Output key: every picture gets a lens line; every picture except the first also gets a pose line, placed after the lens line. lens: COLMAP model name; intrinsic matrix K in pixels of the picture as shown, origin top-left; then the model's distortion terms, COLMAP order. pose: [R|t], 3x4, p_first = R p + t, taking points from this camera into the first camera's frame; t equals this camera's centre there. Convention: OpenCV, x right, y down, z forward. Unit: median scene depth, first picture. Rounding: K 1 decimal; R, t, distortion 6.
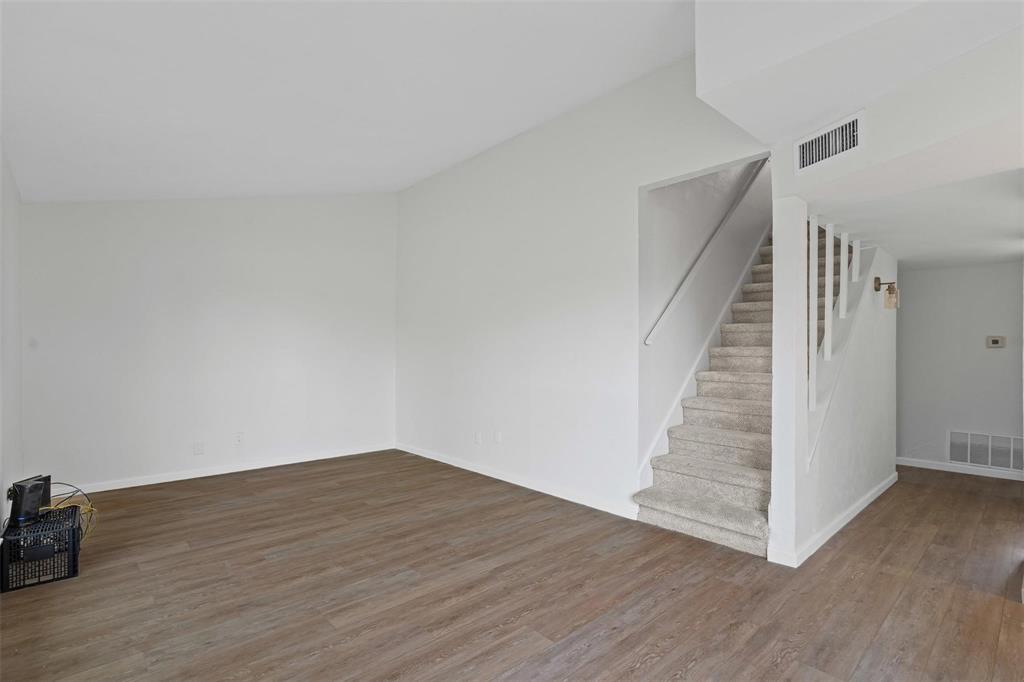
lens RADIAL K [[485.0, 0, 505.2], [0, 485.0, 351.1], [0, 0, 1]] dist [-0.001832, -0.000375]
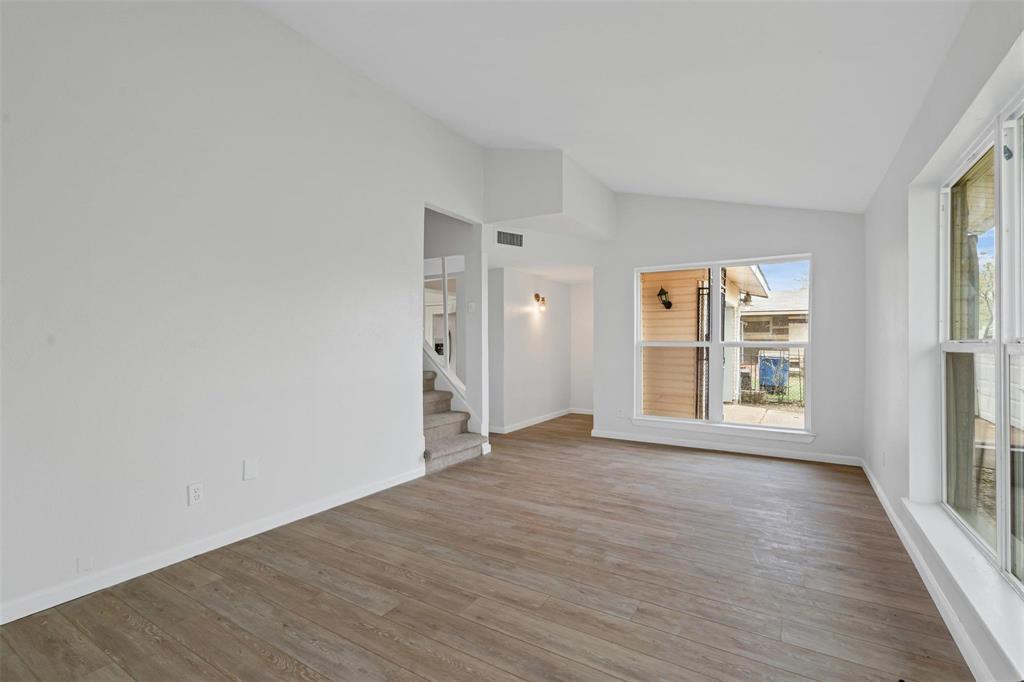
lens RADIAL K [[469.1, 0, 512.0], [0, 469.1, 341.0], [0, 0, 1]] dist [0.002779, 0.000949]
pose [[-0.289812, -0.000069, 0.957083, -1.159931], [-0.005579, 0.999983, -0.001617, 0.017012], [-0.957067, -0.005808, -0.289808, 1.430059]]
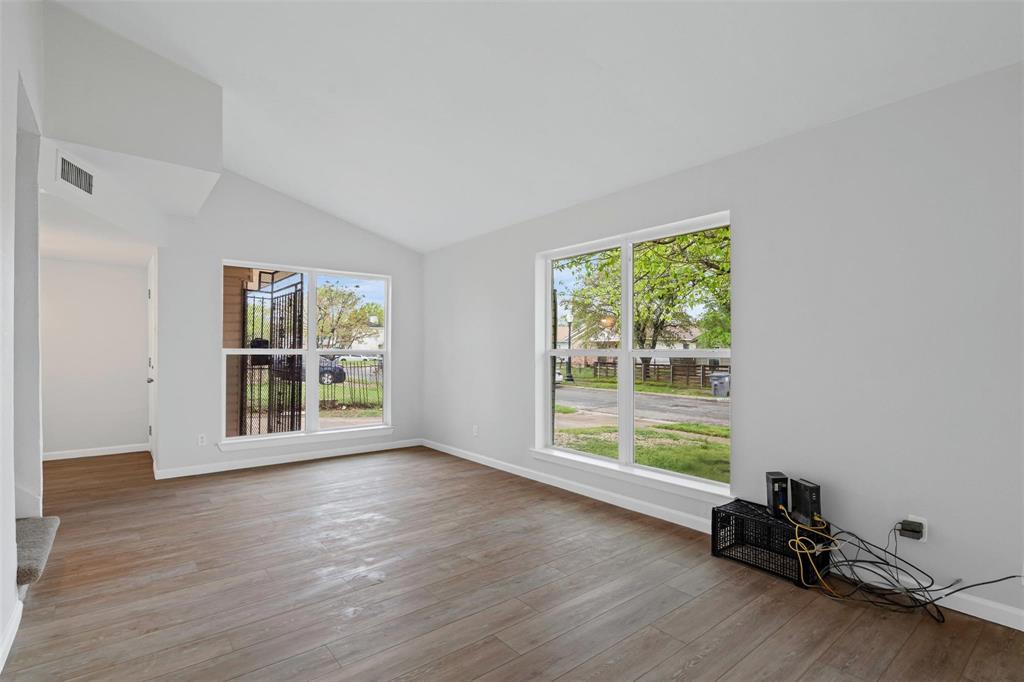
lens RADIAL K [[487.8, 0, 496.1], [0, 487.8, 349.5], [0, 0, 1]] dist [-0.000609, 0.000464]
pose [[-0.997897, -0.004560, 0.064662, -0.449568], [-0.004875, 0.999977, -0.004710, 0.018699], [-0.064639, -0.005016, -0.997896, 1.977717]]
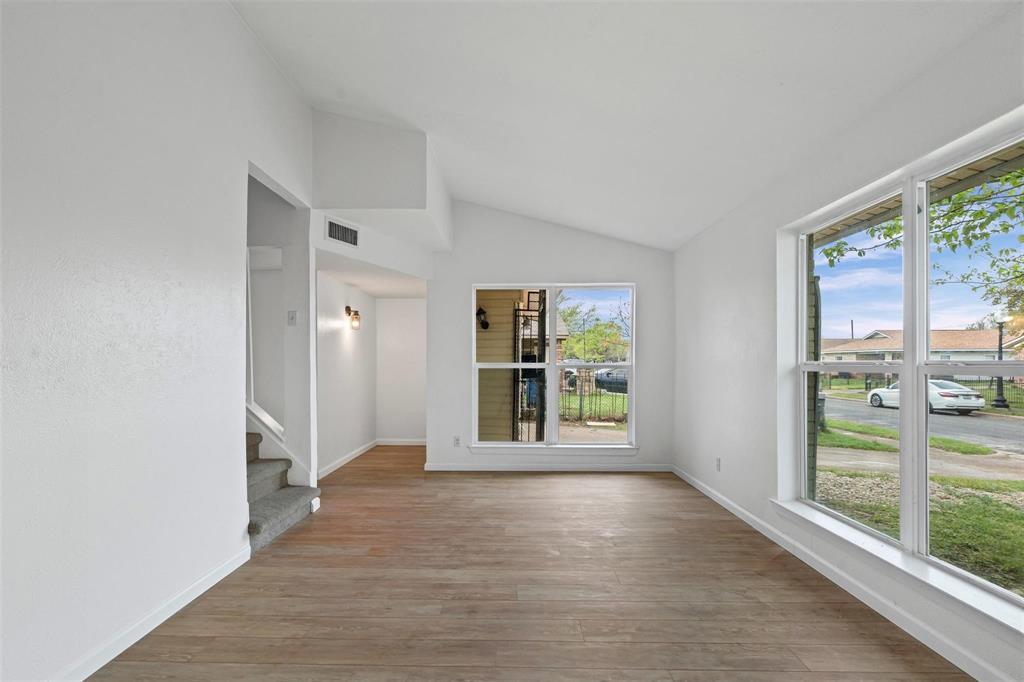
lens RADIAL K [[478.3, 0, 505.3], [0, 478.3, 362.4], [0, 0, 1]] dist [-0.002536, 0.000597]
pose [[-0.731027, -0.000068, 0.682348, -0.775279], [-0.003011, 0.999991, -0.003127, 0.015279], [-0.682342, -0.004340, -0.731021, 1.643093]]
